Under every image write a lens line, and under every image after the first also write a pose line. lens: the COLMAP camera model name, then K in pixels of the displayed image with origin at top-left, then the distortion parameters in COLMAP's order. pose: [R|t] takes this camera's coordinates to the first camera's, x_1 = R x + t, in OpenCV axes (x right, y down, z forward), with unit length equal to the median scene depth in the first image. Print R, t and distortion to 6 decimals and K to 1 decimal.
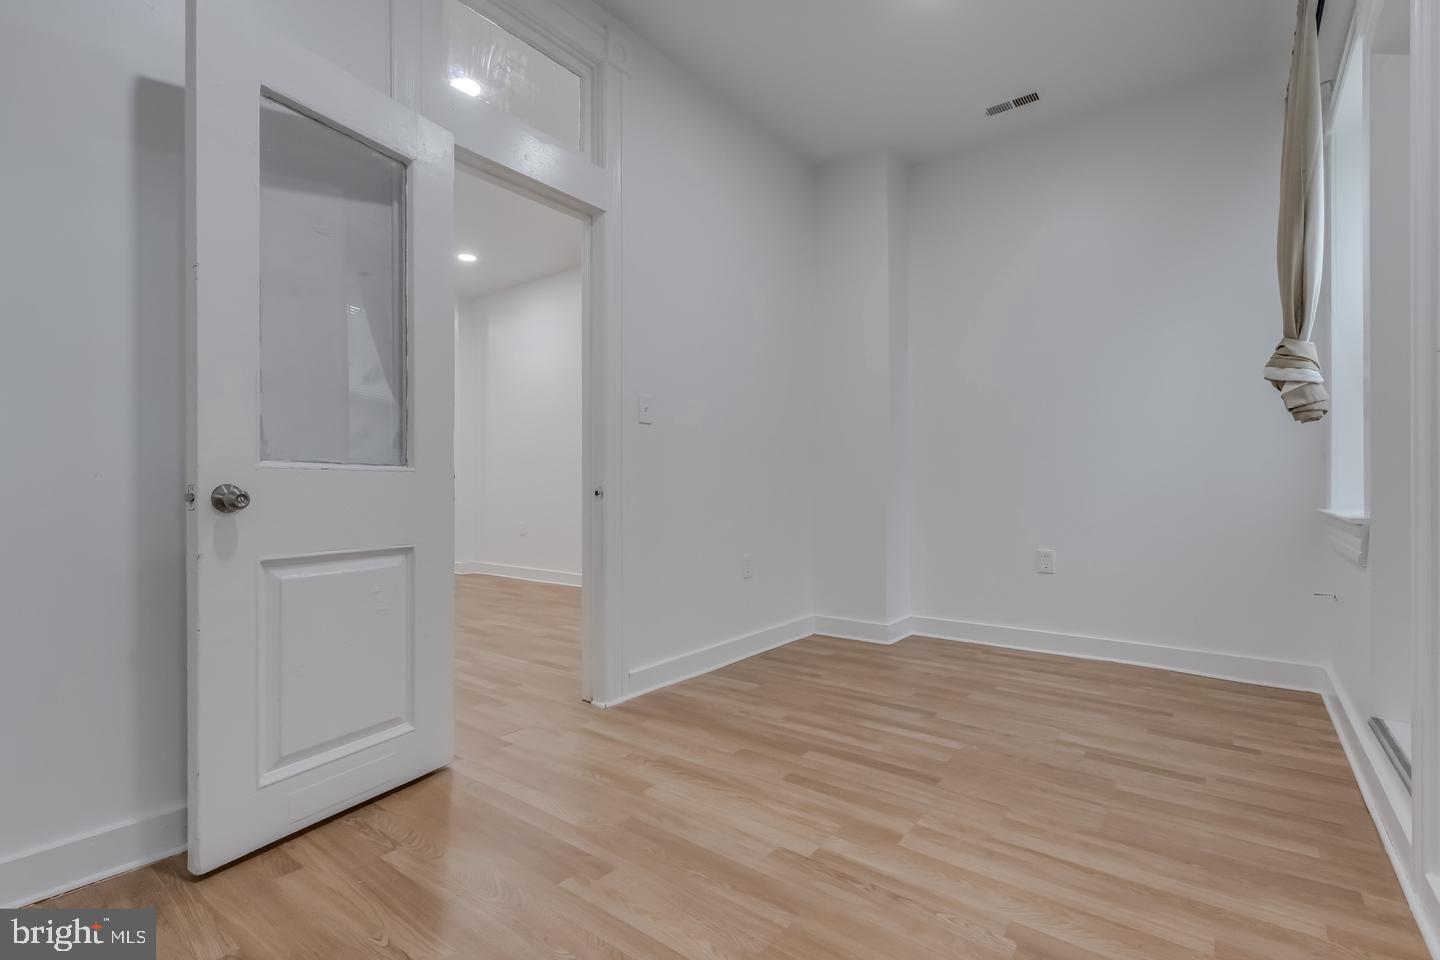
lens RADIAL K [[663.3, 0, 711.9], [0, 663.3, 489.8], [0, 0, 1]] dist [0.002749, -0.000516]
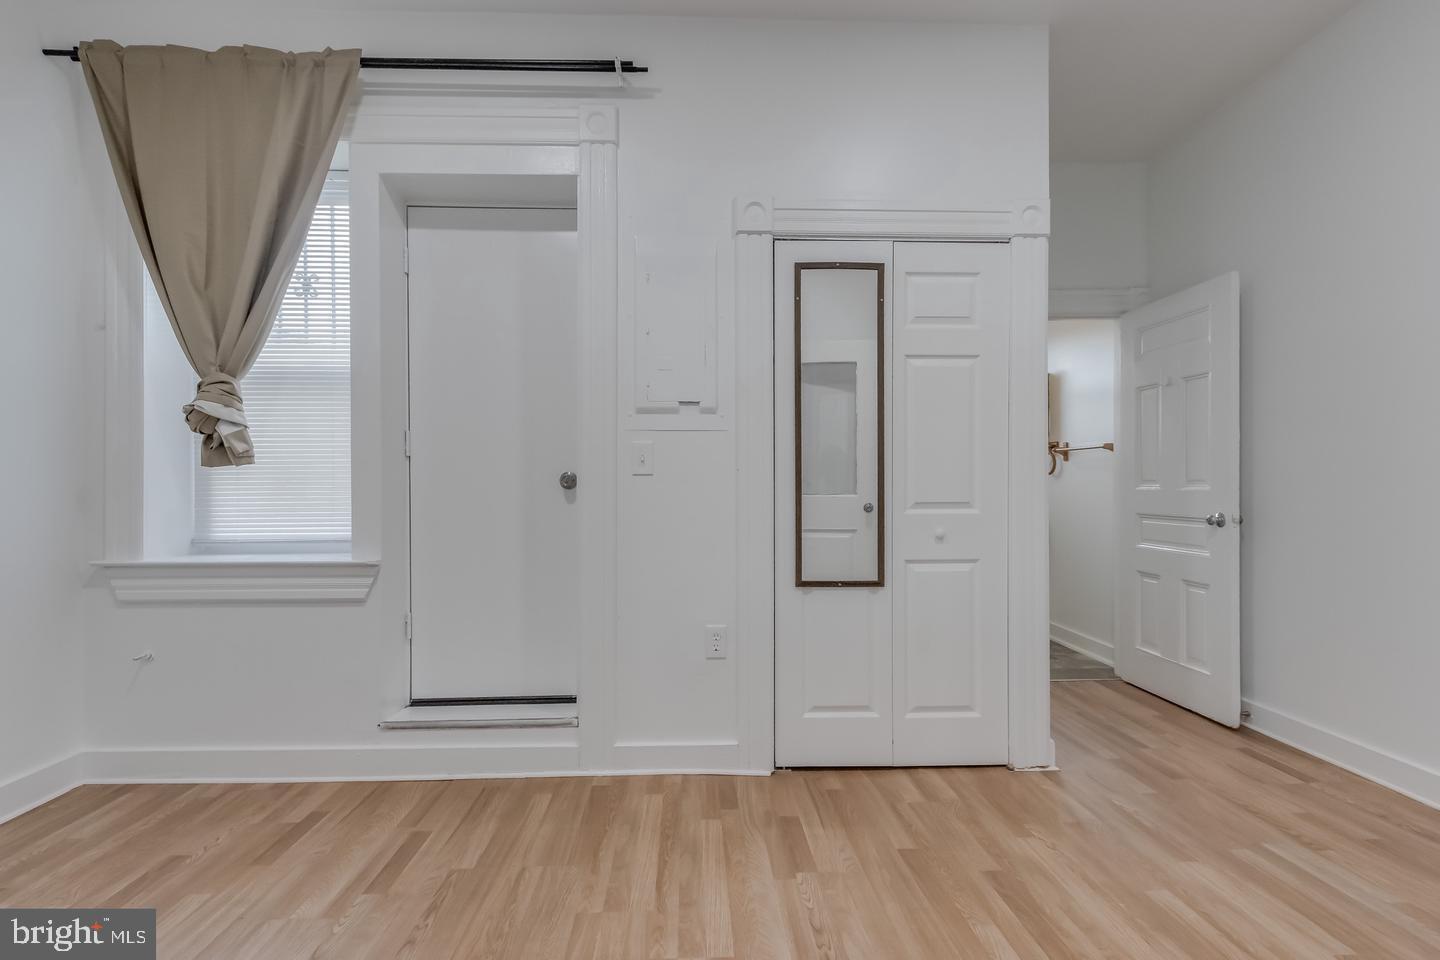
lens RADIAL K [[663.3, 0, 711.9], [0, 663.3, 489.8], [0, 0, 1]] dist [0.002749, -0.000516]
pose [[-0.641155, 0.003996, 0.767401, -0.295616], [0.008345, 0.999964, 0.001766, -0.073204], [-0.767366, 0.007536, -0.641165, 1.203726]]
